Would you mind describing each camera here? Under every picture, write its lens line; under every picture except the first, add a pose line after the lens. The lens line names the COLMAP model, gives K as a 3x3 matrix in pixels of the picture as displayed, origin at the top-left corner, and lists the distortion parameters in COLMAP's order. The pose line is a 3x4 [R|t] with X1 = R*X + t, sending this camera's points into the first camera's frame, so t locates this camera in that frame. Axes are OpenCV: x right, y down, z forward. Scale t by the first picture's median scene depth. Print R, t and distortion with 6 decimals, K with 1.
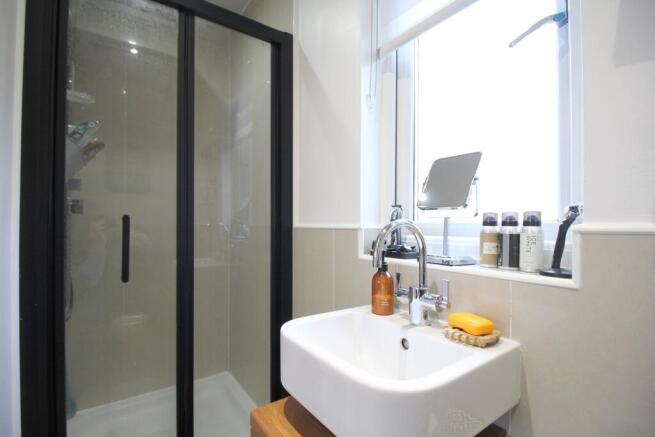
lens RADIAL K [[303.1, 0, 323.2], [0, 303.1, 221.3], [0, 0, 1]] dist [-0.000434, -0.011594]
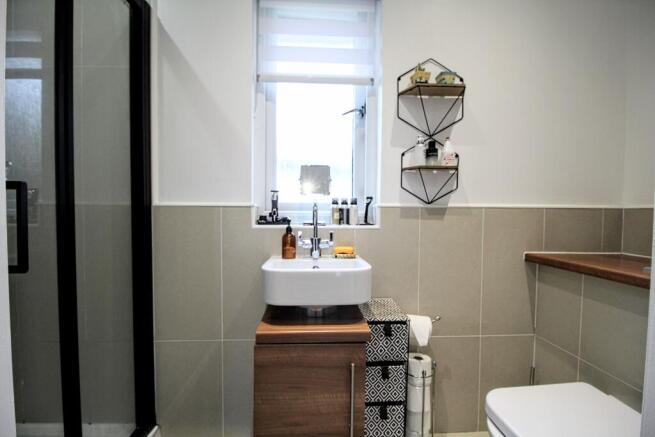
lens RADIAL K [[303.1, 0, 323.2], [0, 303.1, 221.3], [0, 0, 1]] dist [-0.000434, -0.011594]
pose [[0.559056, -0.025335, 0.828743, -1.144322], [-0.013963, 0.999104, 0.039963, 0.046124], [-0.829012, -0.033913, 0.558201, -0.045993]]
